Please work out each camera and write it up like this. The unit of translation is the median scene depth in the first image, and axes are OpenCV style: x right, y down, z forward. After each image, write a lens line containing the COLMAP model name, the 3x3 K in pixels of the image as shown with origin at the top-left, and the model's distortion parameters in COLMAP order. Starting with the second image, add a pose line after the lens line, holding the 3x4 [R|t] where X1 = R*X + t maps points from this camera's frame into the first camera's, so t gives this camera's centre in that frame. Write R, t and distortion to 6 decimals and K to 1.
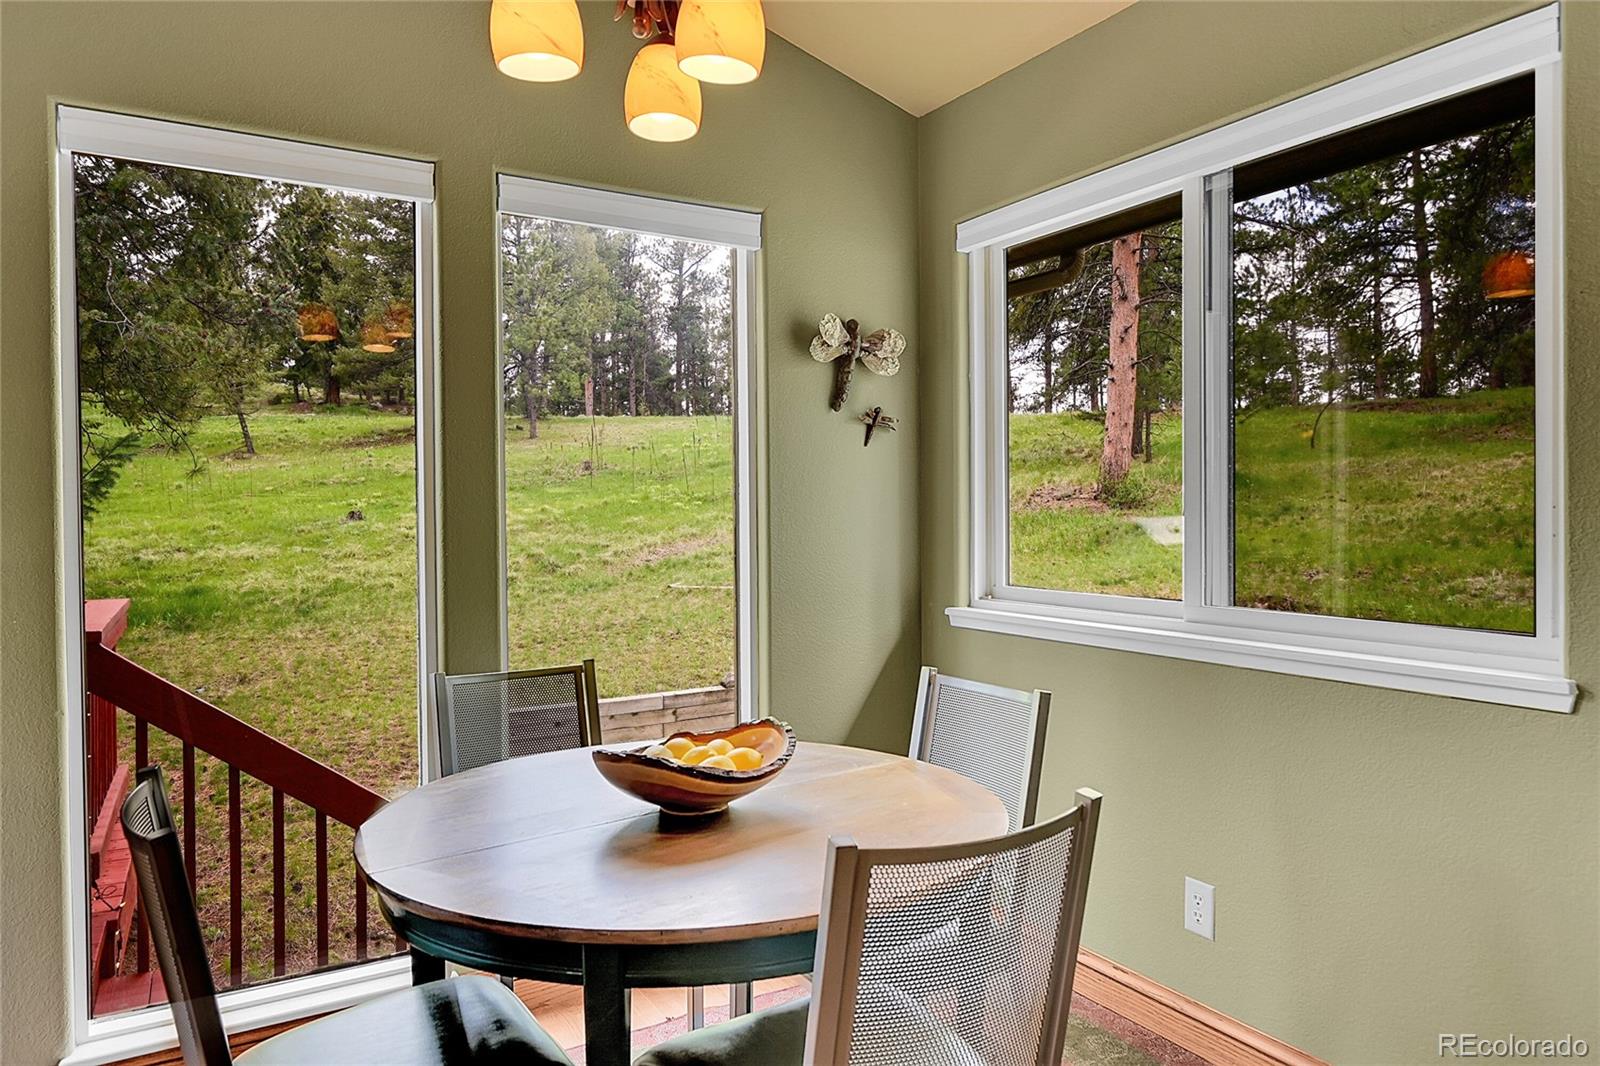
lens RADIAL K [[1040.8, 0, 799.2], [0, 1040.8, 533.3], [0, 0, 1]] dist [-0.006458, -0.001104]
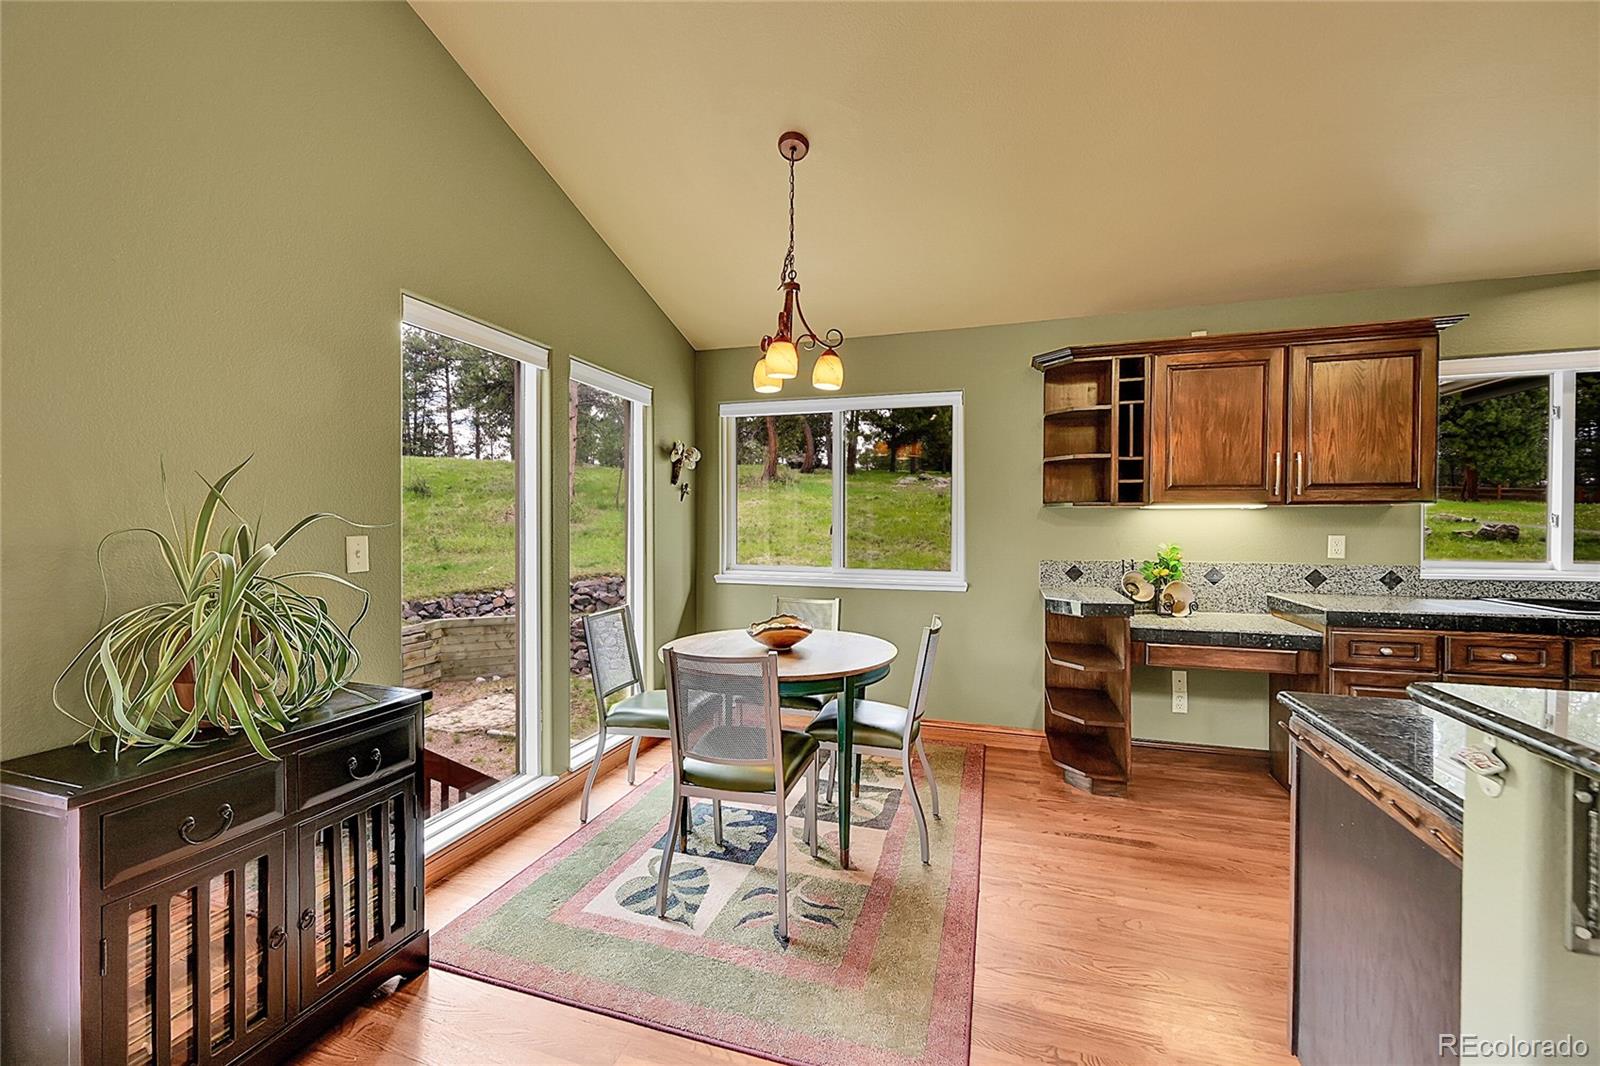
lens RADIAL K [[630.2, 0, 798.6], [0, 630.2, 530.0], [0, 0, 1]] dist [-0.001858, 0.000698]
pose [[0.746095, 0.001571, 0.665837, -0.110970], [0.005189, 0.999953, -0.008174, -0.002193], [-0.665819, 0.009554, 0.746052, -0.022819]]
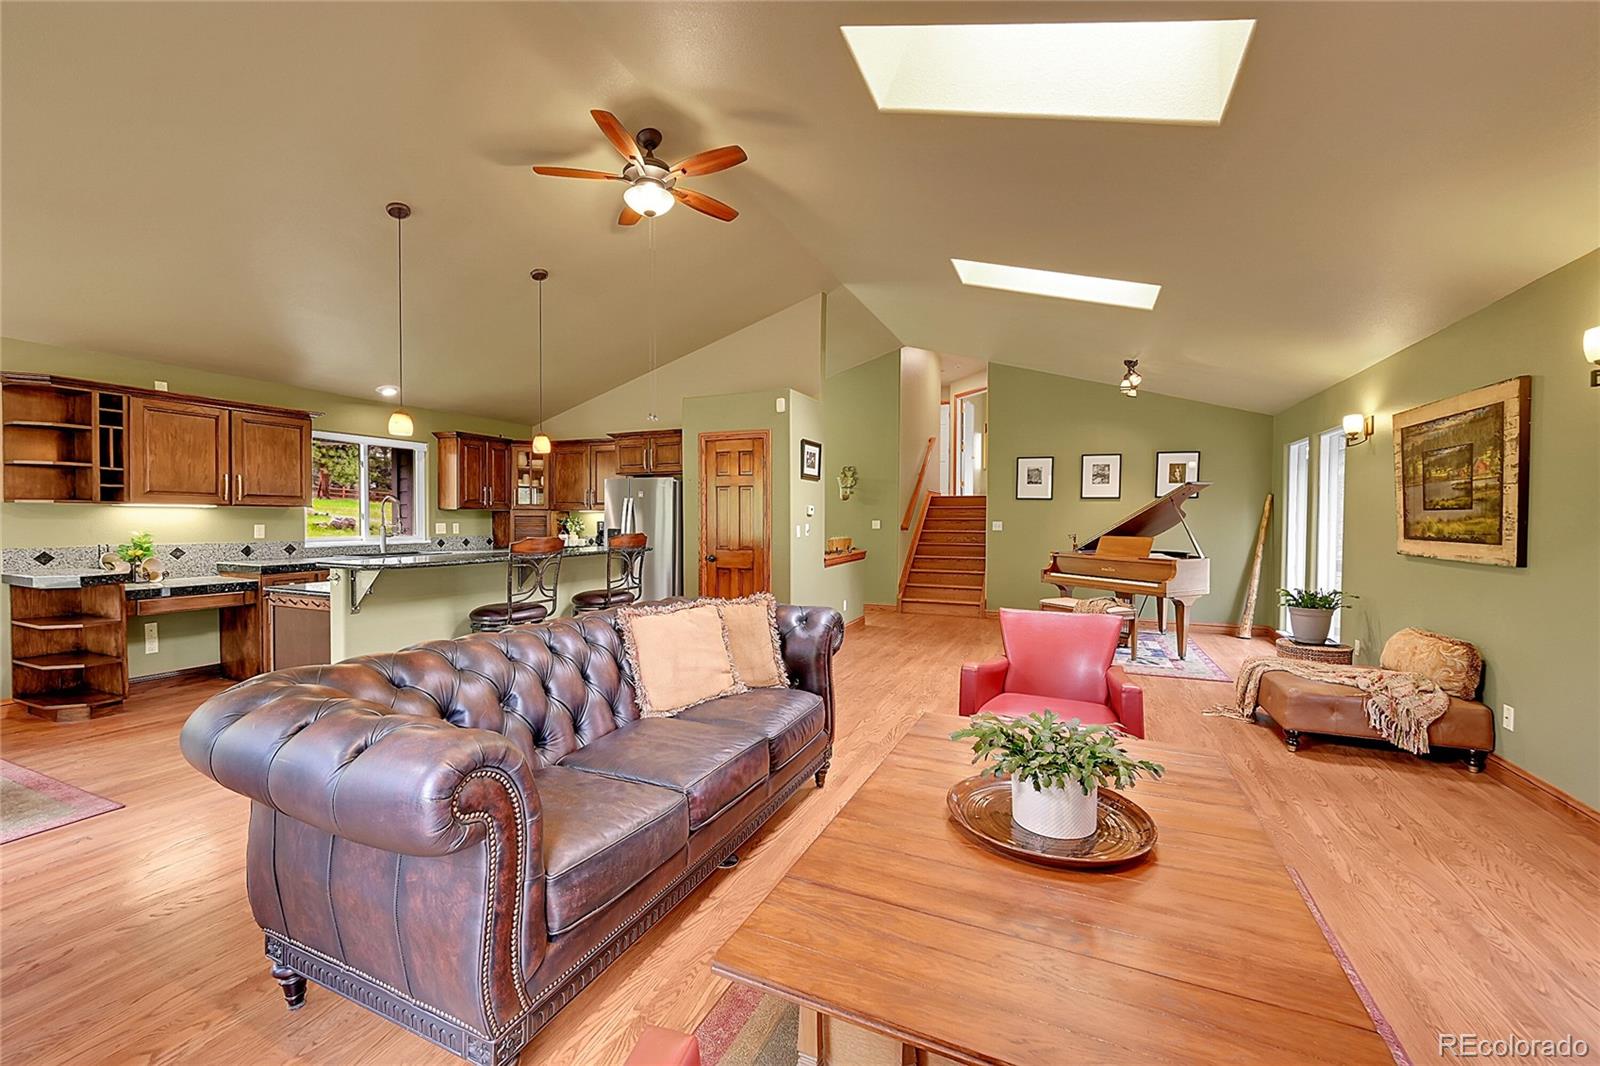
lens RADIAL K [[630.2, 0, 798.4], [0, 630.2, 533.3], [0, 0, 1]] dist [-0.001858, 0.000698]
pose [[-0.581824, -0.013399, 0.813204, -0.274540], [0.013383, 0.999571, 0.026046, -0.001554], [-0.813204, 0.026037, -0.581396, -0.025563]]
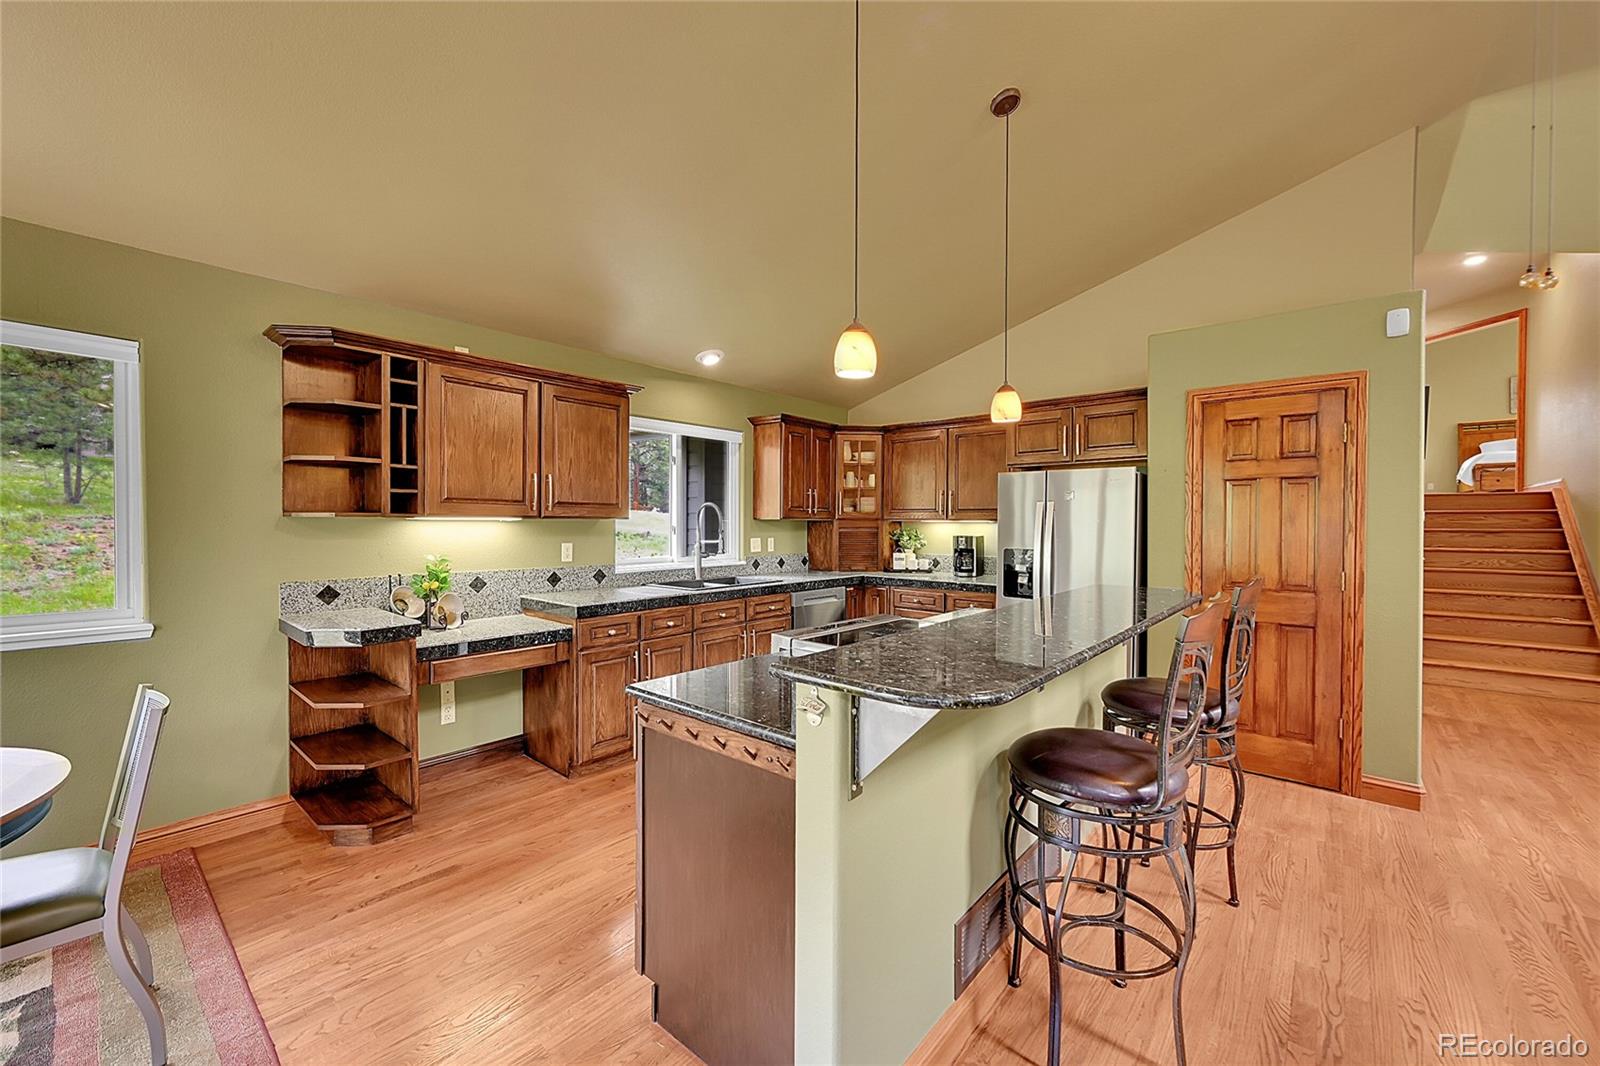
lens RADIAL K [[630.2, 0, 799.8], [0, 630.2, 532.3], [0, 0, 1]] dist [-0.001858, 0.000698]
pose [[-0.321252, -0.007313, 0.946966, -0.112767], [0.015084, 0.999804, 0.012838, -0.006813], [-0.946874, 0.018408, -0.321079, 0.002912]]
